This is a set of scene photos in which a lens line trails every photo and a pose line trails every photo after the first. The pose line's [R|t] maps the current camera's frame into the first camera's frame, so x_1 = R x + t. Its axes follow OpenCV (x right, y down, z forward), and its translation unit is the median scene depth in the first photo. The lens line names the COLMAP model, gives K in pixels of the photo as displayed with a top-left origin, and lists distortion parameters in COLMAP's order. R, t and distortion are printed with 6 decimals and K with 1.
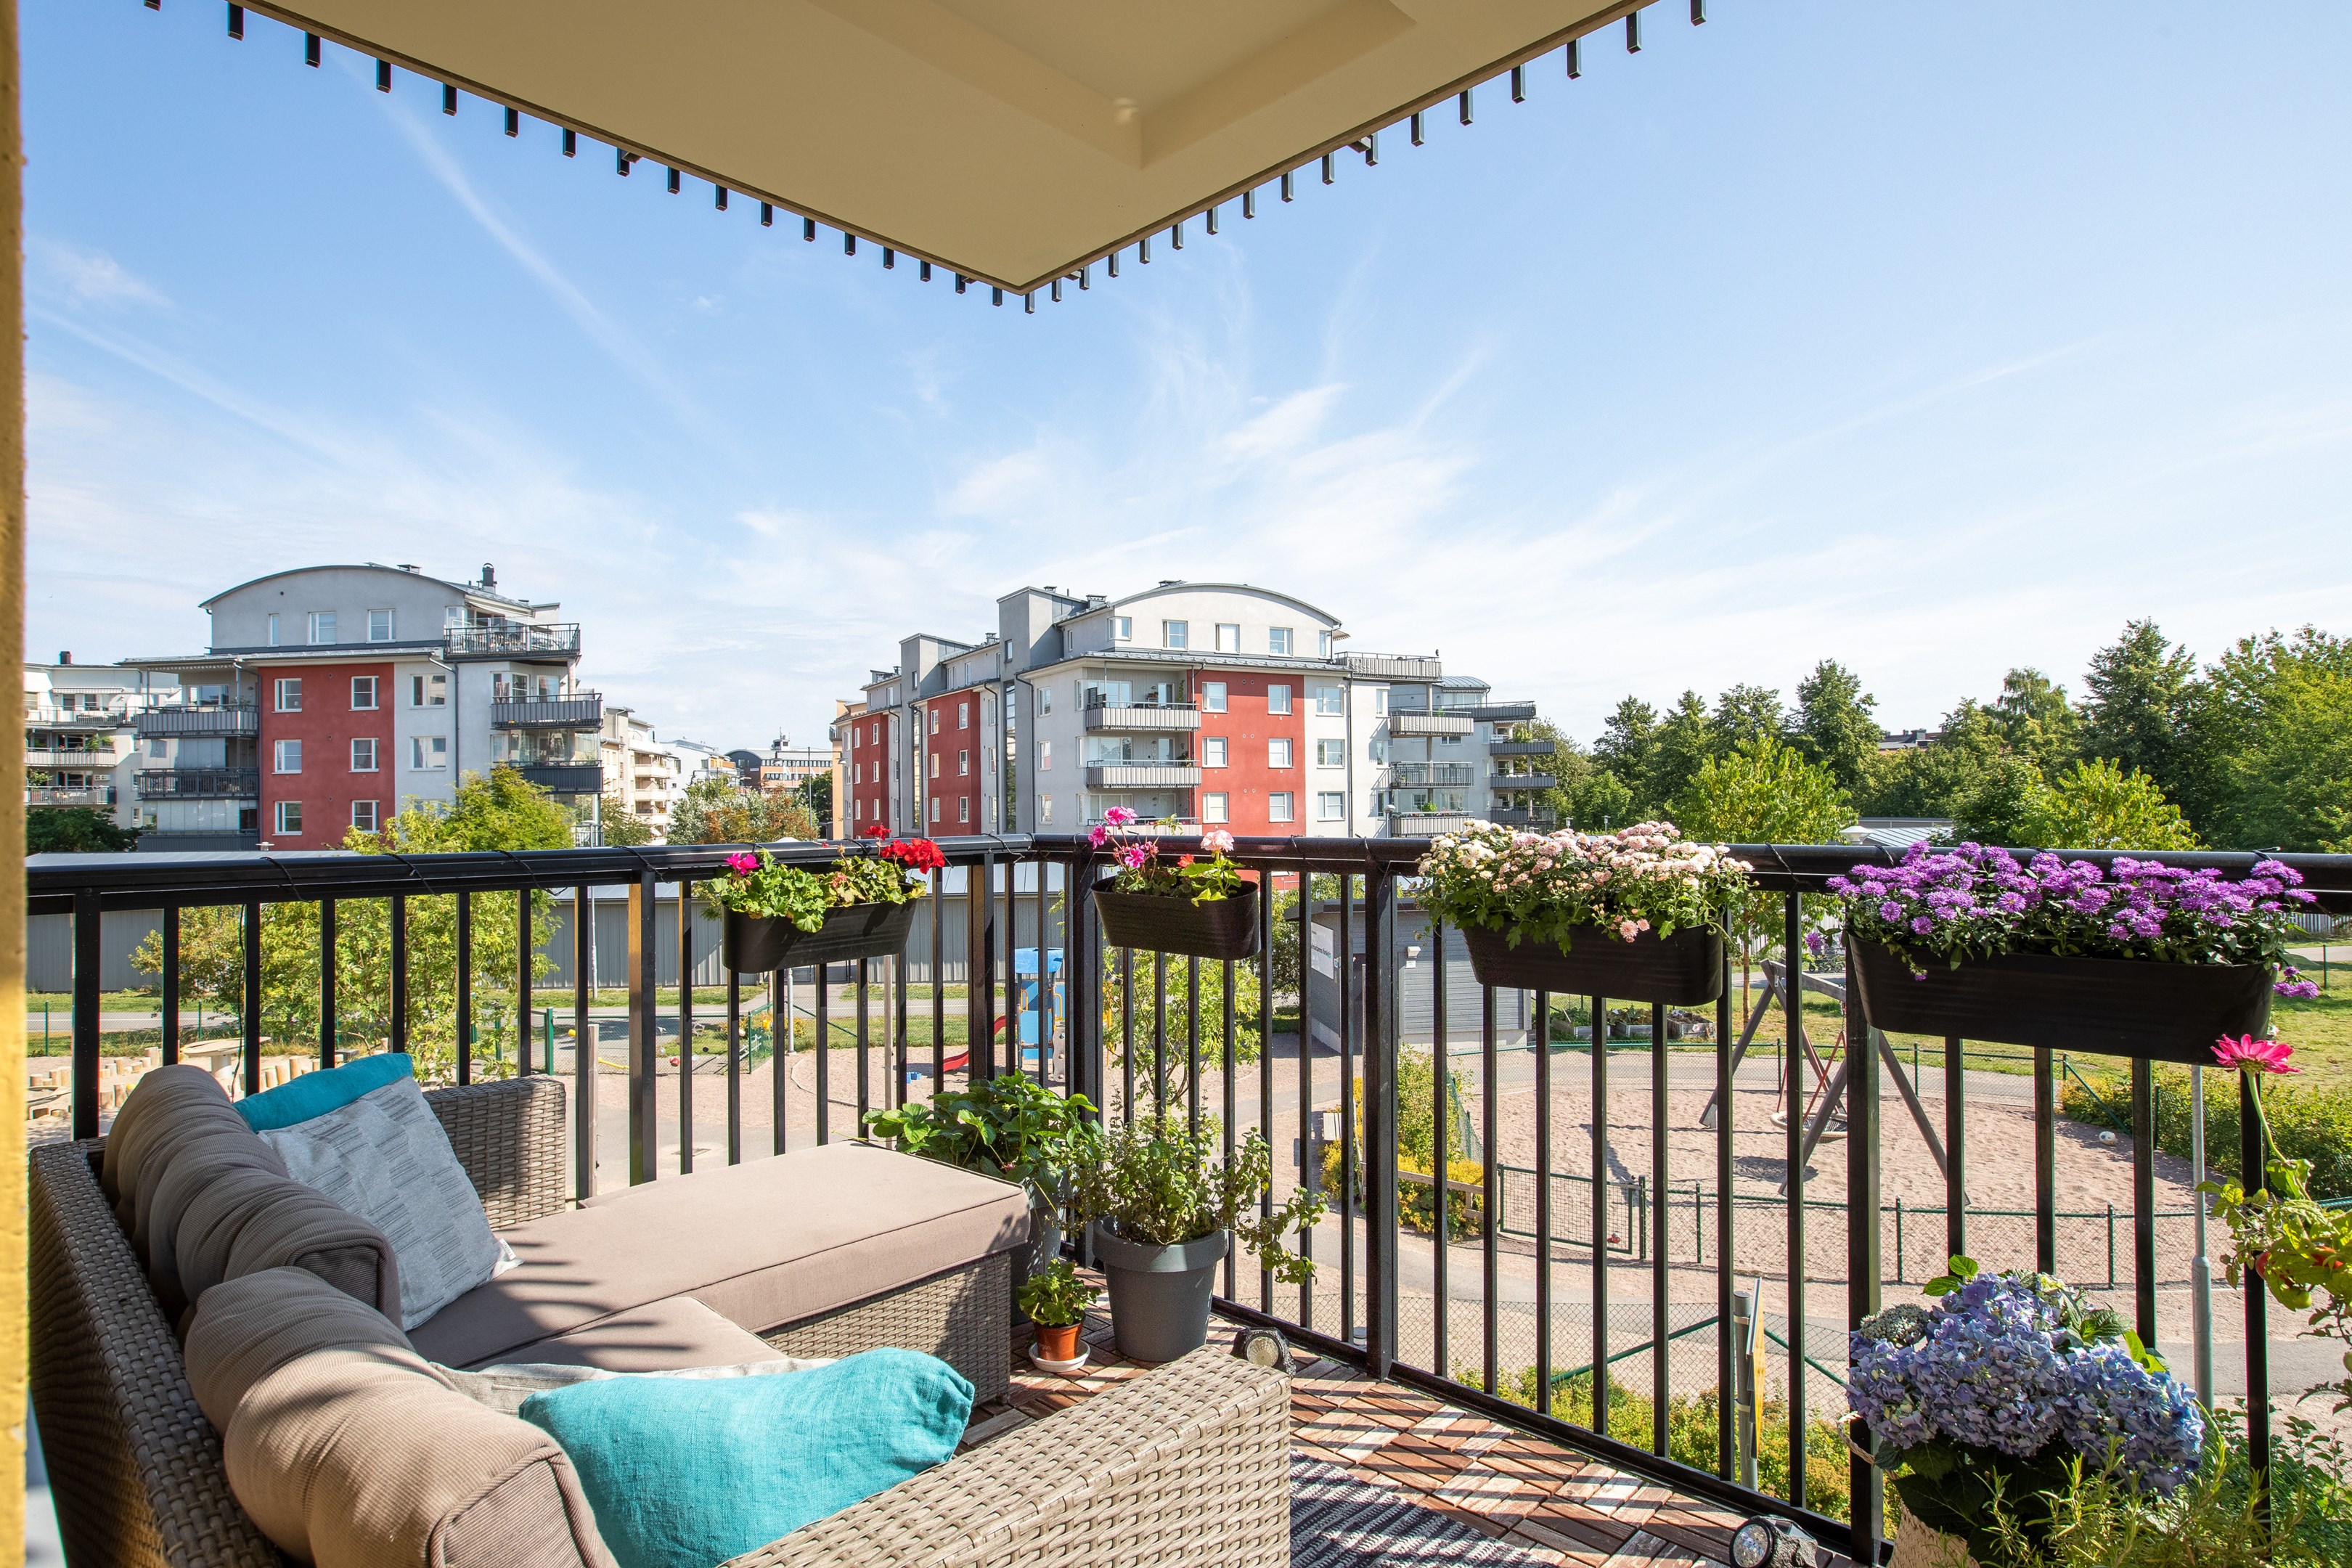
lens RADIAL K [[1181.4, 0, 1189.3], [0, 1181.4, 789.0], [0, 0, 1]] dist [-0.009830, -0.000065]
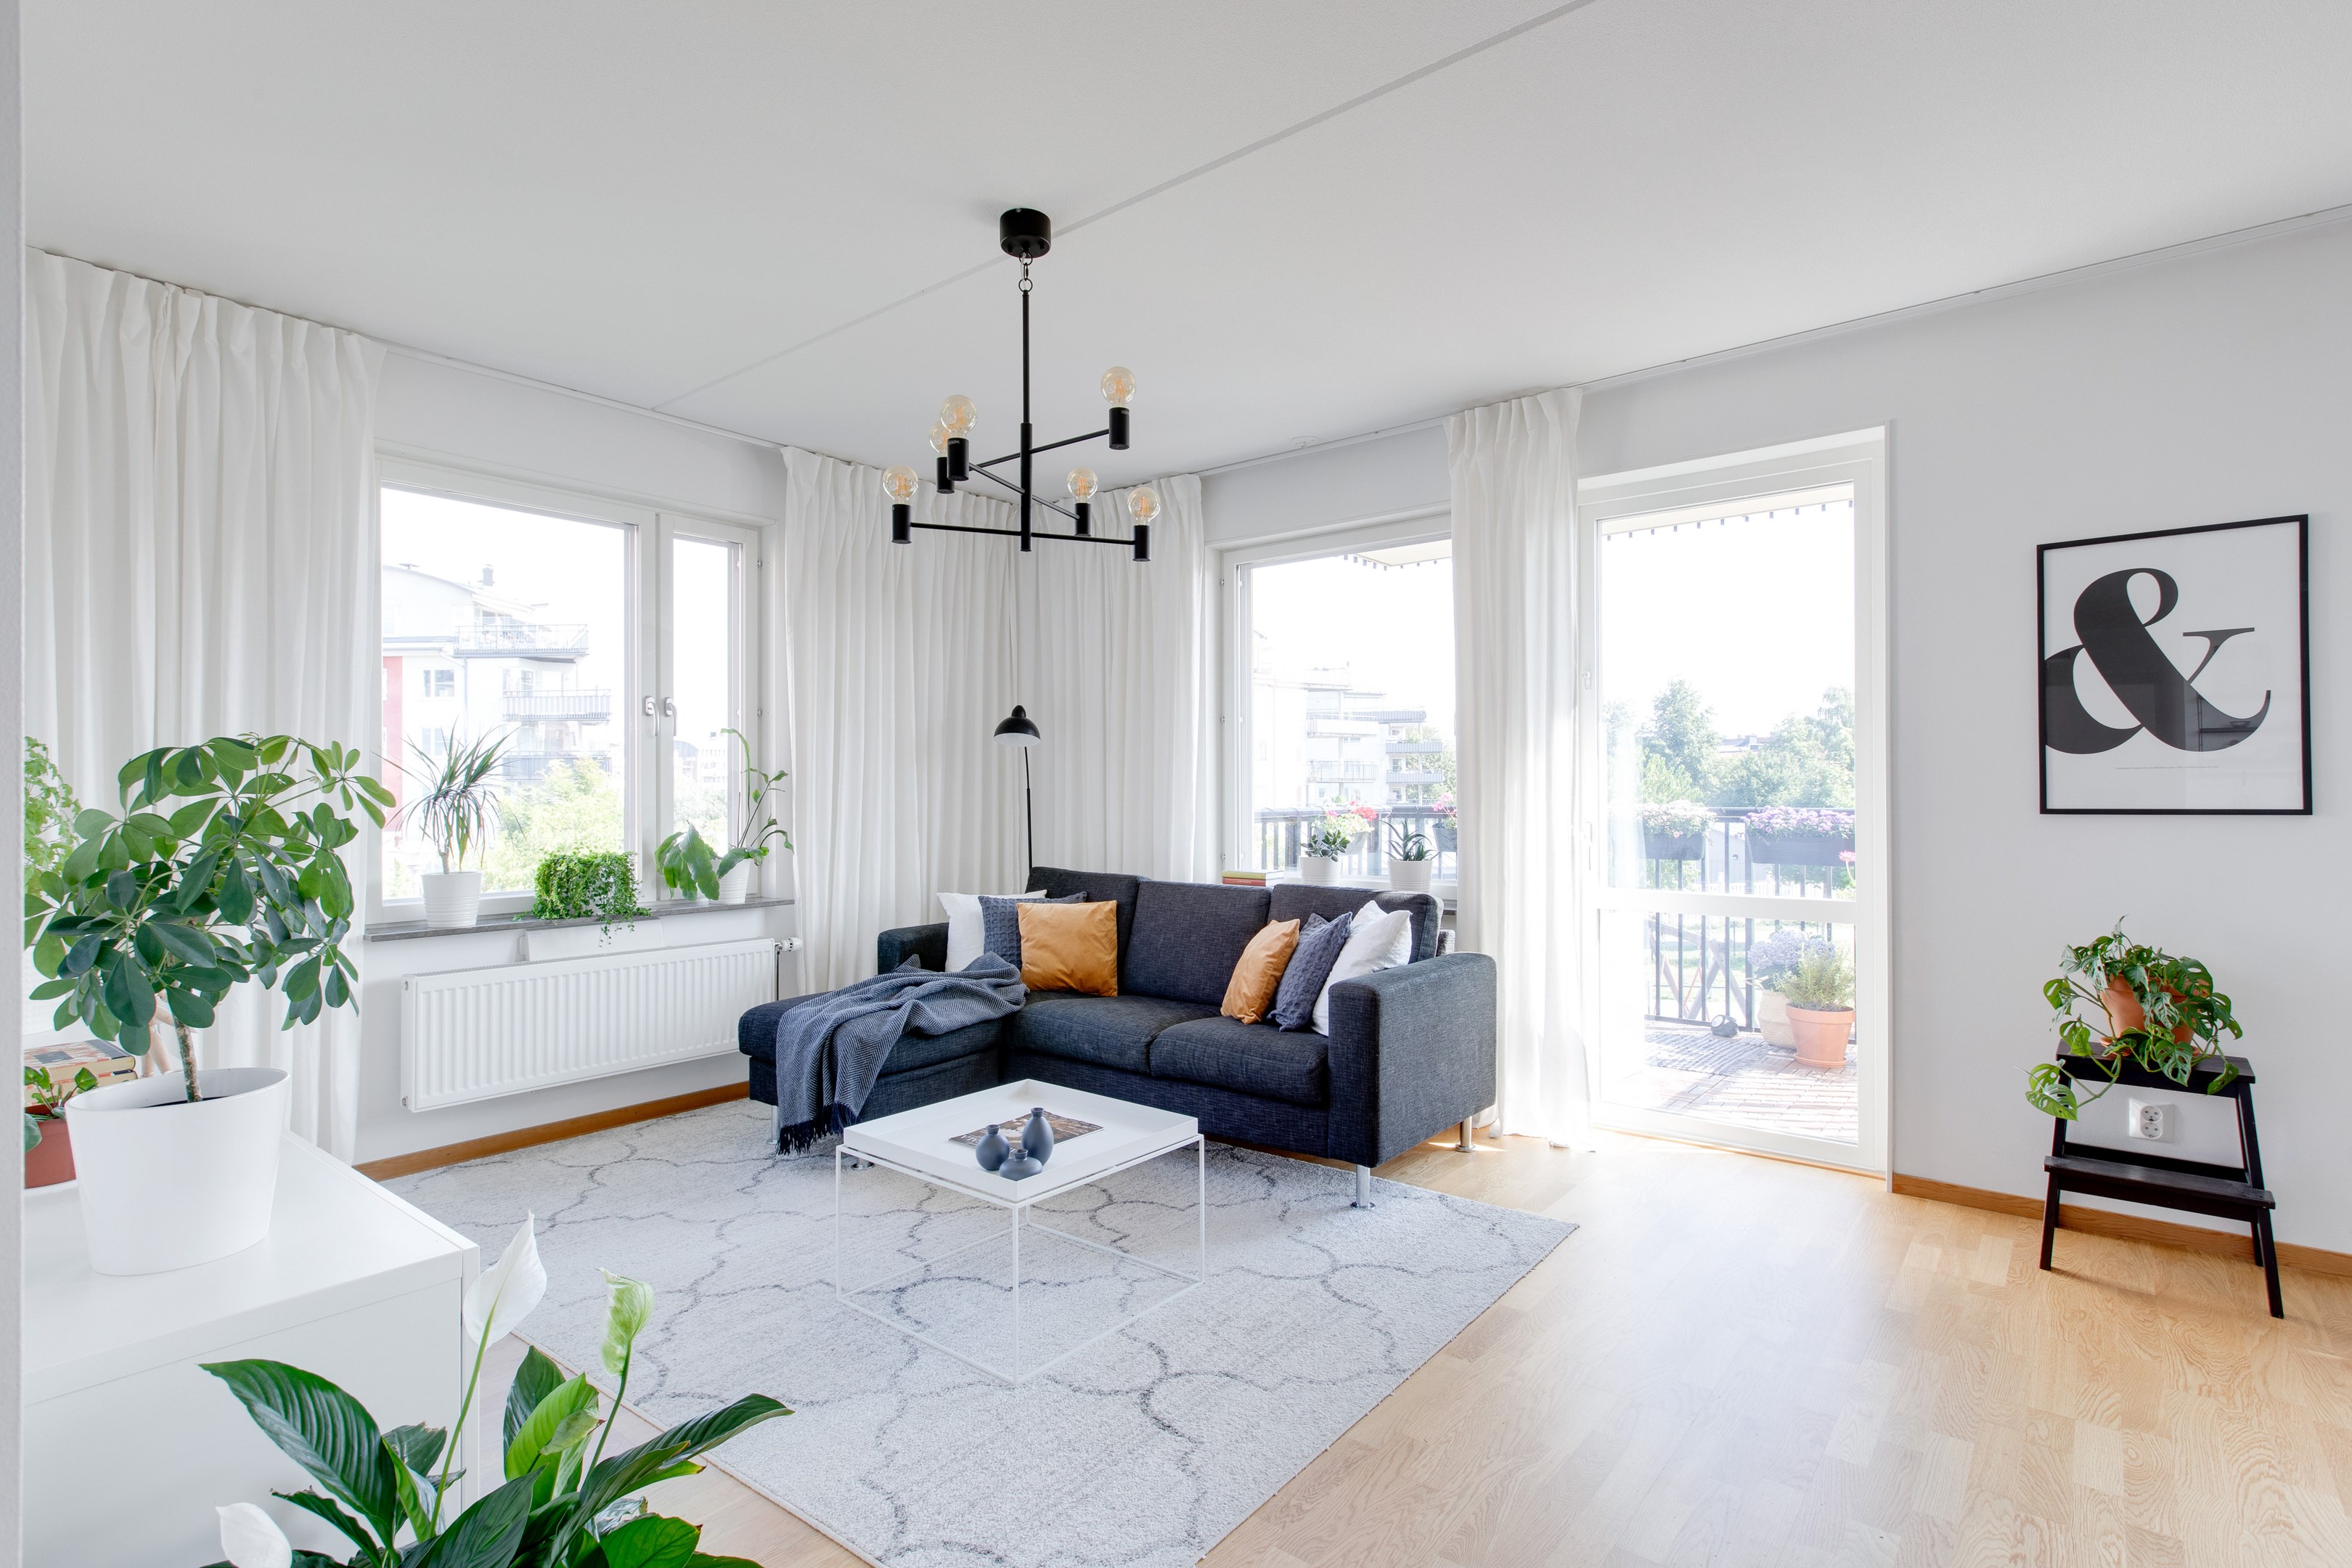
lens RADIAL K [[1181.4, 0, 1164.7], [0, 1181.4, 778.6], [0, 0, 1]] dist [-0.009830, -0.000065]
pose [[0.995473, 0.010166, 0.094499, -0.074588], [-0.009964, 0.999947, -0.002613, -0.000204], [-0.094521, 0.001659, 0.995521, -0.115658]]
